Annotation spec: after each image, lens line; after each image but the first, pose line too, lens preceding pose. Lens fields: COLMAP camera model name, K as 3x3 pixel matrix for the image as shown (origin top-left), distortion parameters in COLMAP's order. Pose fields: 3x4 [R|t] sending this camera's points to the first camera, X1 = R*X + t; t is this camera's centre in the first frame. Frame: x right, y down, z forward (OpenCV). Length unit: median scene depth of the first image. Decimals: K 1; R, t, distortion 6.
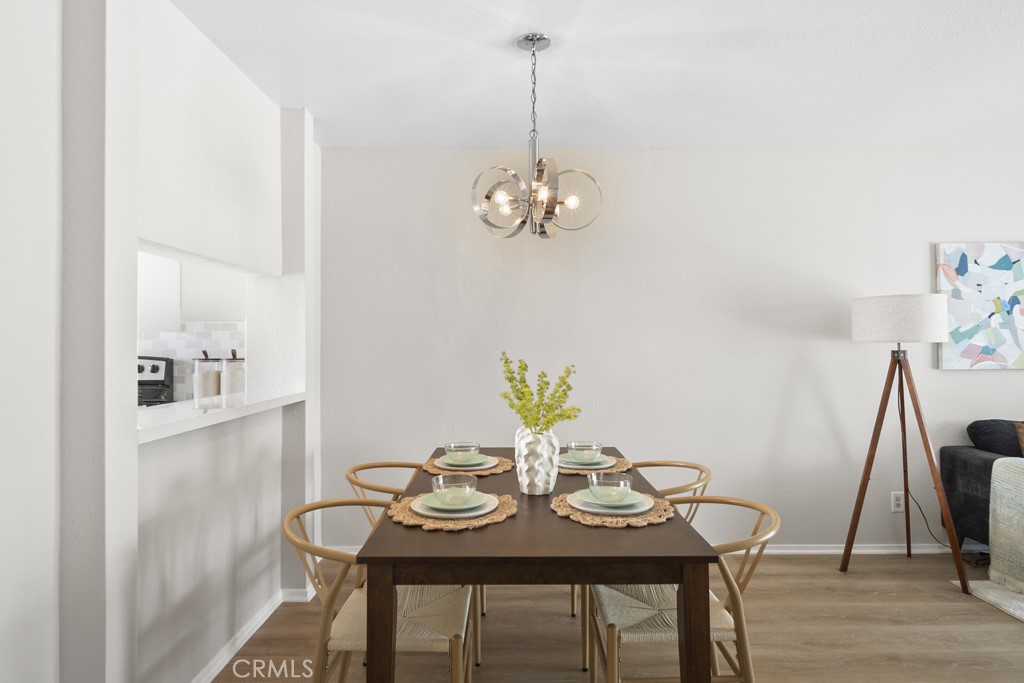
lens RADIAL K [[577.1, 0, 517.0], [0, 577.1, 334.5], [0, 0, 1]] dist [-0.002883, 0.000753]
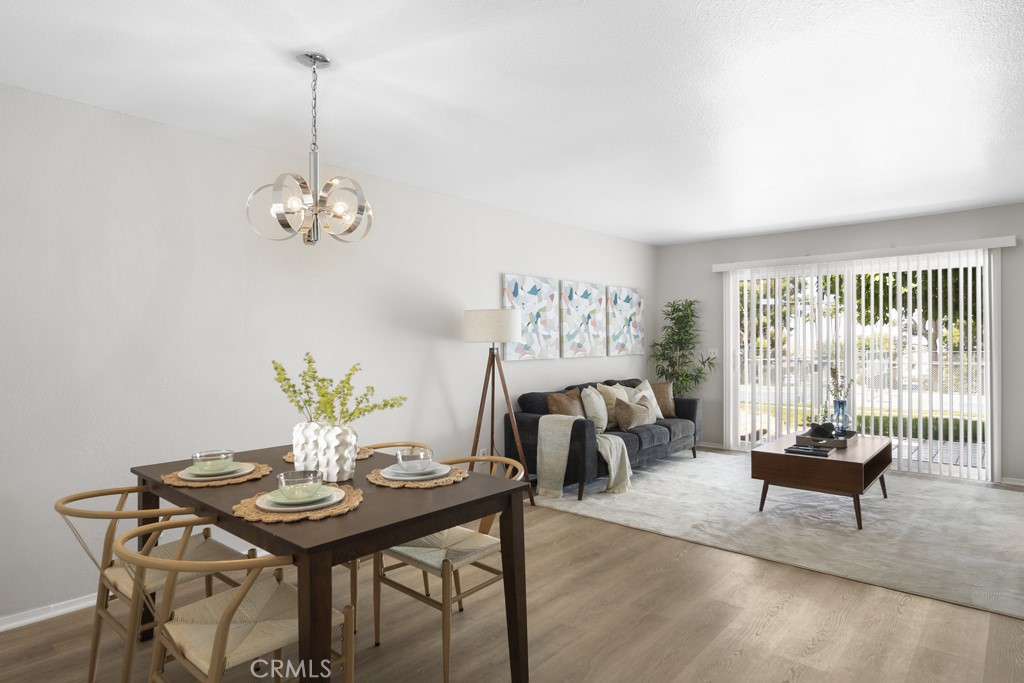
lens RADIAL K [[579.6, 0, 516.7], [0, 579.6, 337.9], [0, 0, 1]] dist [-0.000150, -0.001626]
pose [[0.664495, 0.001748, 0.747291, -0.378207], [-0.005040, 0.999985, 0.002142, -0.000500], [-0.747276, -0.005190, 0.664493, 0.007977]]
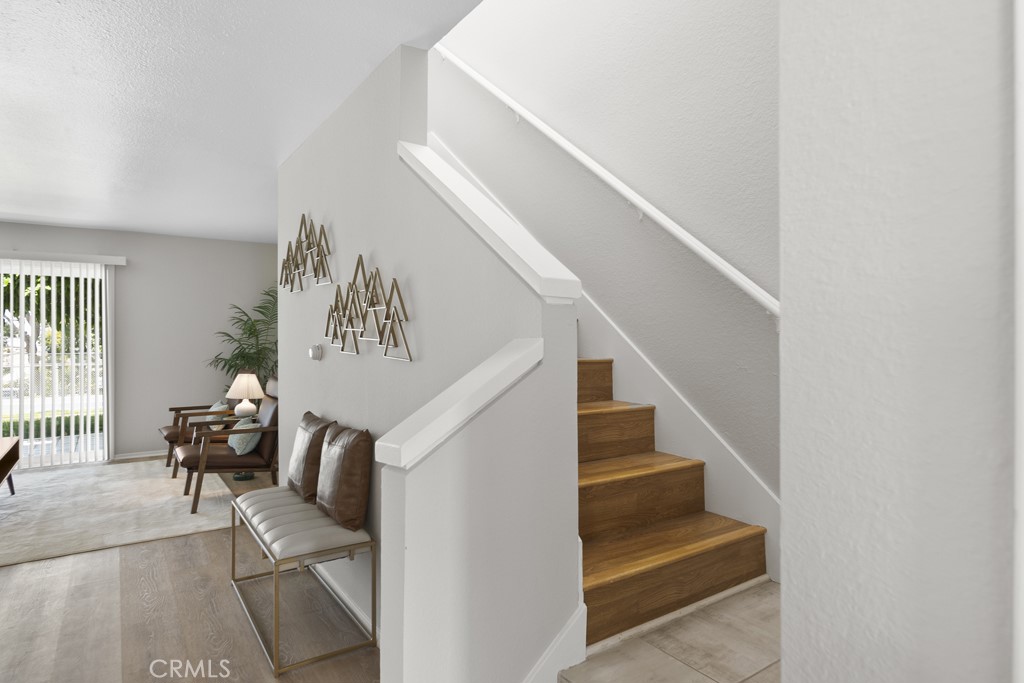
lens RADIAL K [[579.6, 0, 516.7], [0, 579.6, 337.9], [0, 0, 1]] dist [-0.000150, -0.001626]
pose [[-0.562287, 0.004142, 0.826932, -0.653977], [-0.005242, 0.999950, -0.008573, -0.000126], [-0.826925, -0.009155, -0.562237, 0.048166]]
